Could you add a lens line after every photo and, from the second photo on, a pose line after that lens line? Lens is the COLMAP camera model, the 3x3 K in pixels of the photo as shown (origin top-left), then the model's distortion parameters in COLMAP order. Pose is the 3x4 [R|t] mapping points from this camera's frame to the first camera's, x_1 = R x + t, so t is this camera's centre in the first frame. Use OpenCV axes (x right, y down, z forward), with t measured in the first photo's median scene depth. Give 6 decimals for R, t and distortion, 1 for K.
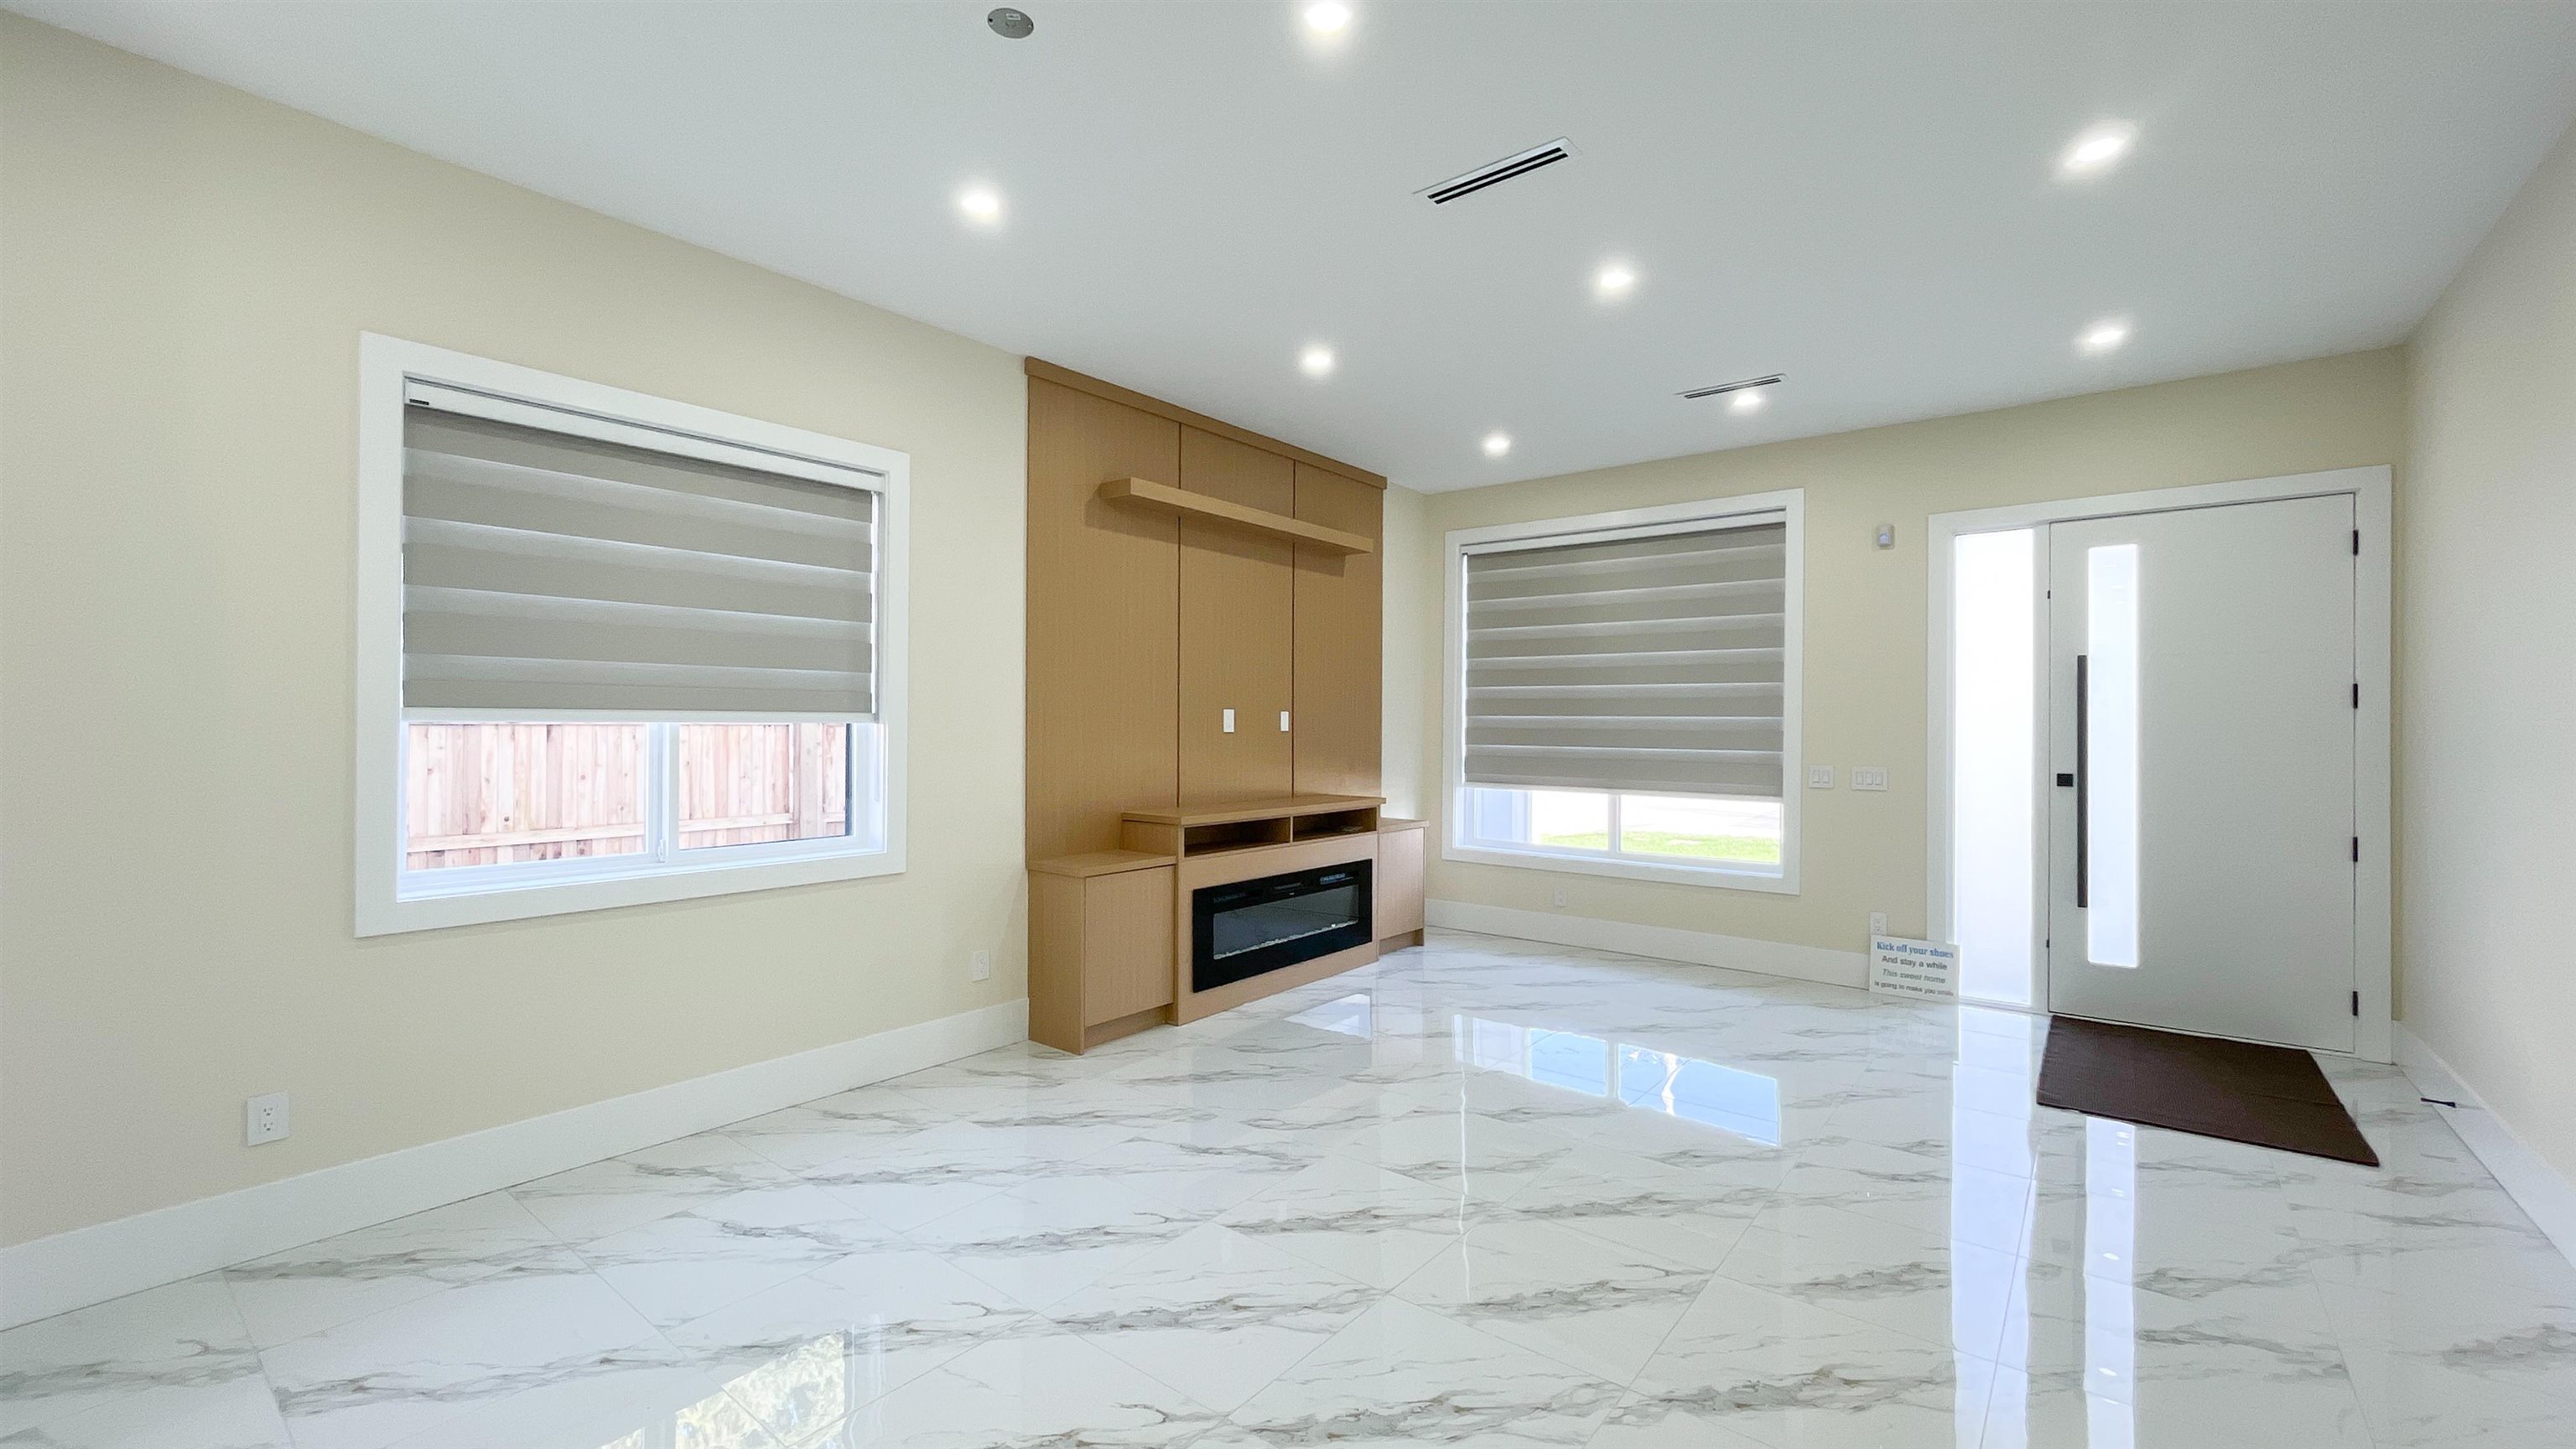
lens RADIAL K [[1048.2, 0, 1276.2], [0, 1048.2, 735.2], [0, 0, 1]] dist [0.000764, 0.000286]
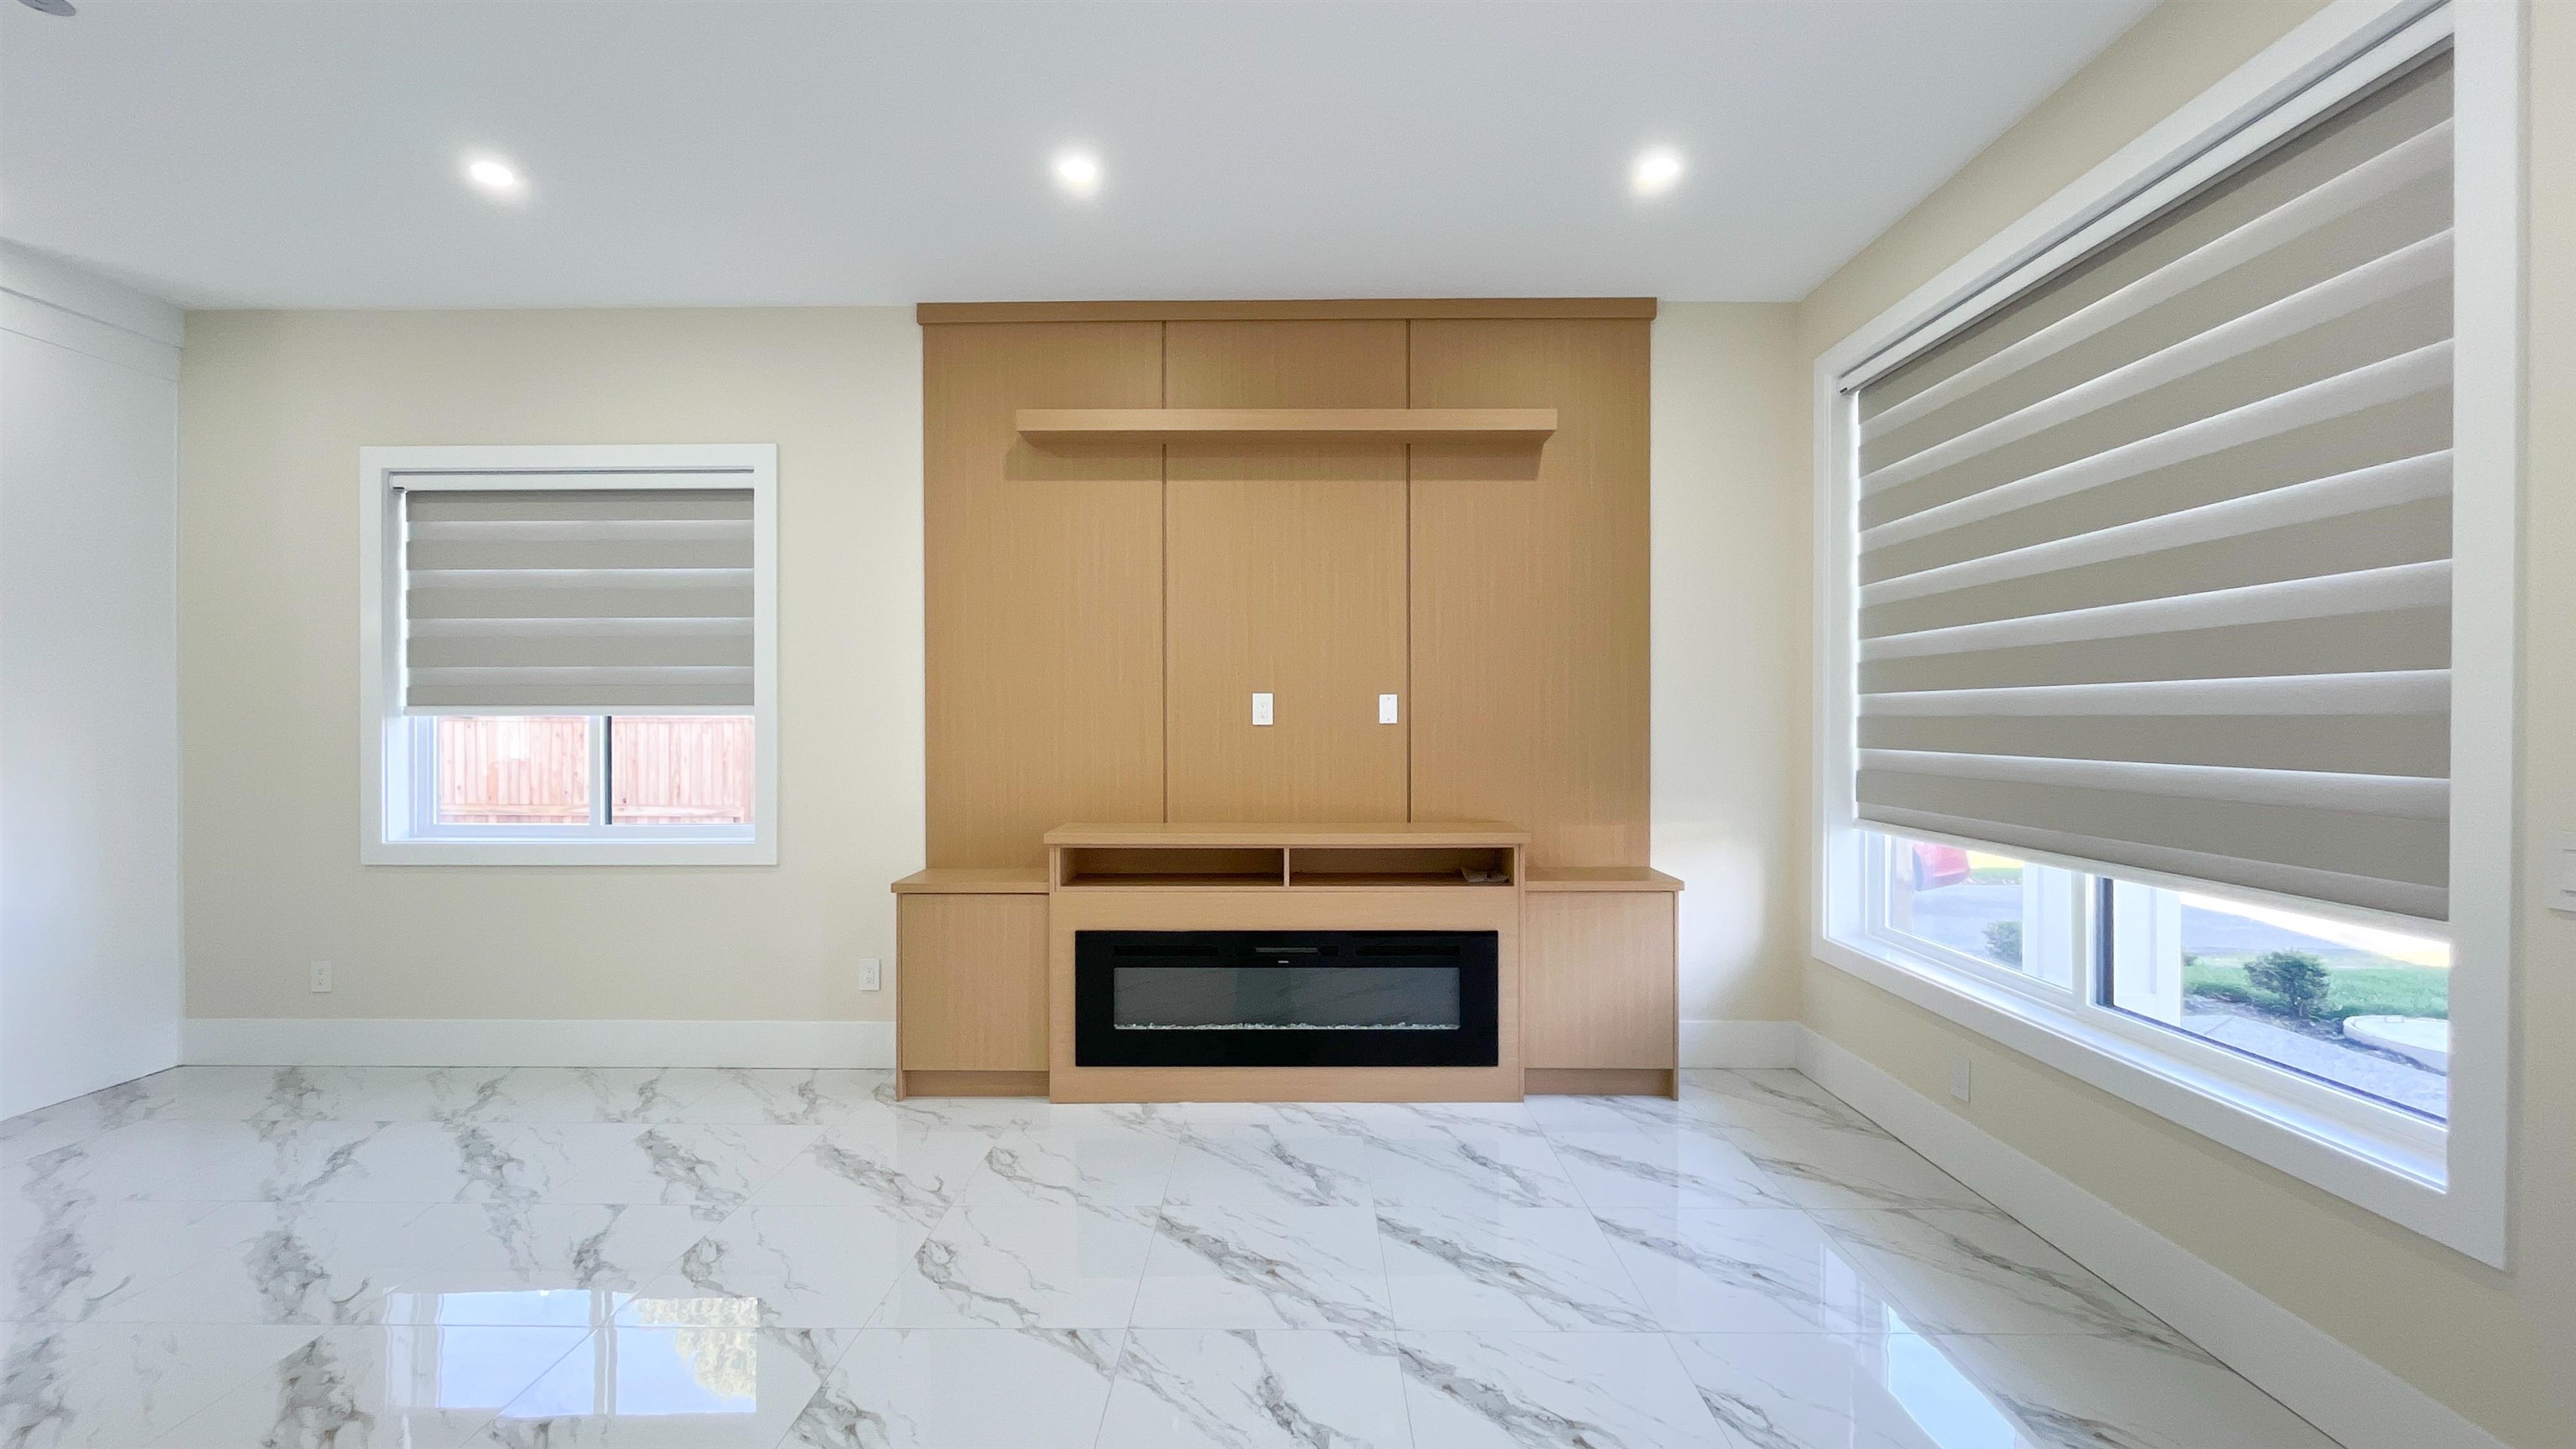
lens RADIAL K [[1125.6, 0, 1339.5], [0, 1125.6, 706.6], [0, 0, 1]] dist [0.006742, -0.001875]
pose [[0.611757, -0.003604, -0.791038, 0.712387], [-0.002932, 0.999972, -0.006824, -0.011602], [0.791040, 0.006494, 0.611729, 0.668007]]
